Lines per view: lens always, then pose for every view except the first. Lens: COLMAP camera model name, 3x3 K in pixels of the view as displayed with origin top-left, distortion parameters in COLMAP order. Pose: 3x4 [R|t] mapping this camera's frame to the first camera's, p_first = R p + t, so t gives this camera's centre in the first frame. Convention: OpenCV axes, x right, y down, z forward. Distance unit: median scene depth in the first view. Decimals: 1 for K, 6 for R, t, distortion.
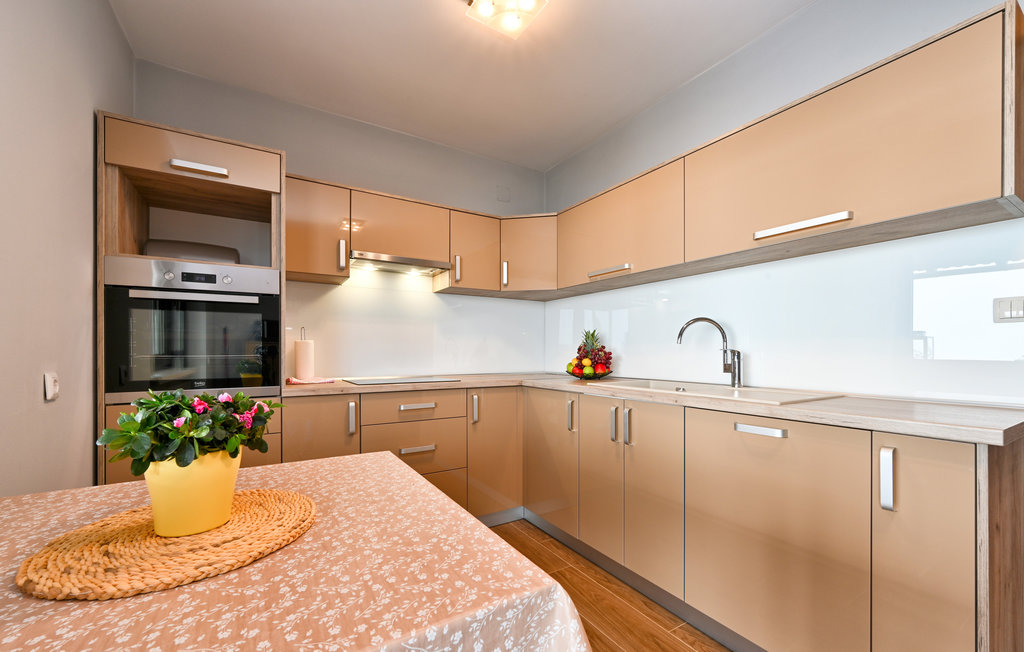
lens RADIAL K [[411.4, 0, 512.0], [0, 411.4, 326.0], [0, 0, 1]] dist [-0.002659, 0.000268]
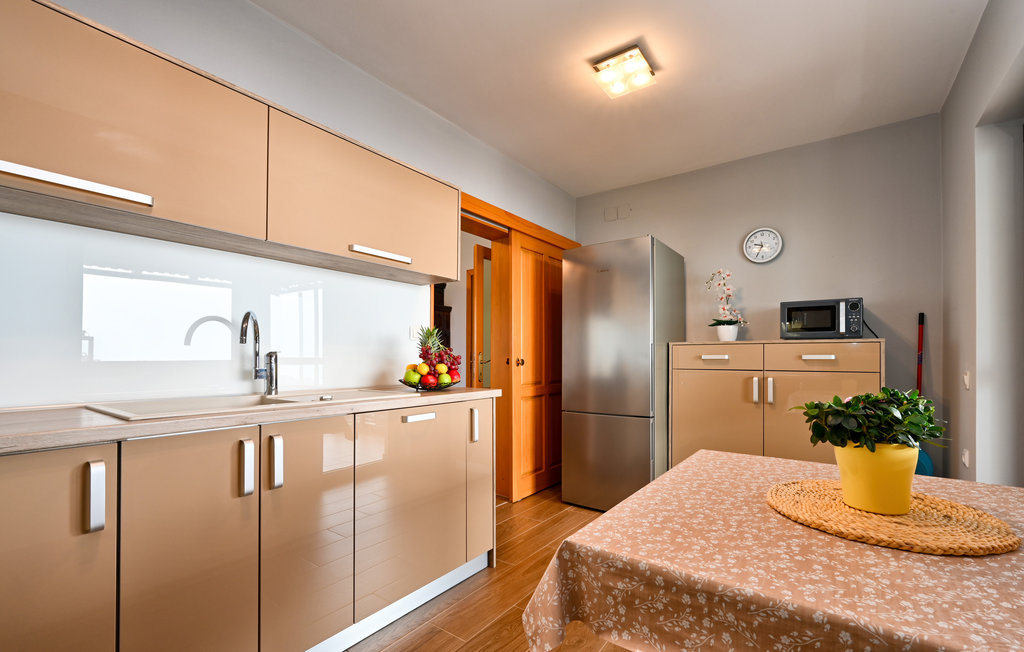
lens RADIAL K [[429.7, 0, 537.1], [0, 429.7, 353.2], [0, 0, 1]] dist [-0.000503, -0.000535]
pose [[-0.404436, 0.003426, 0.914560, -1.094307], [-0.064149, 0.997424, -0.032104, 0.107252], [-0.912314, -0.071652, -0.403174, 1.745941]]
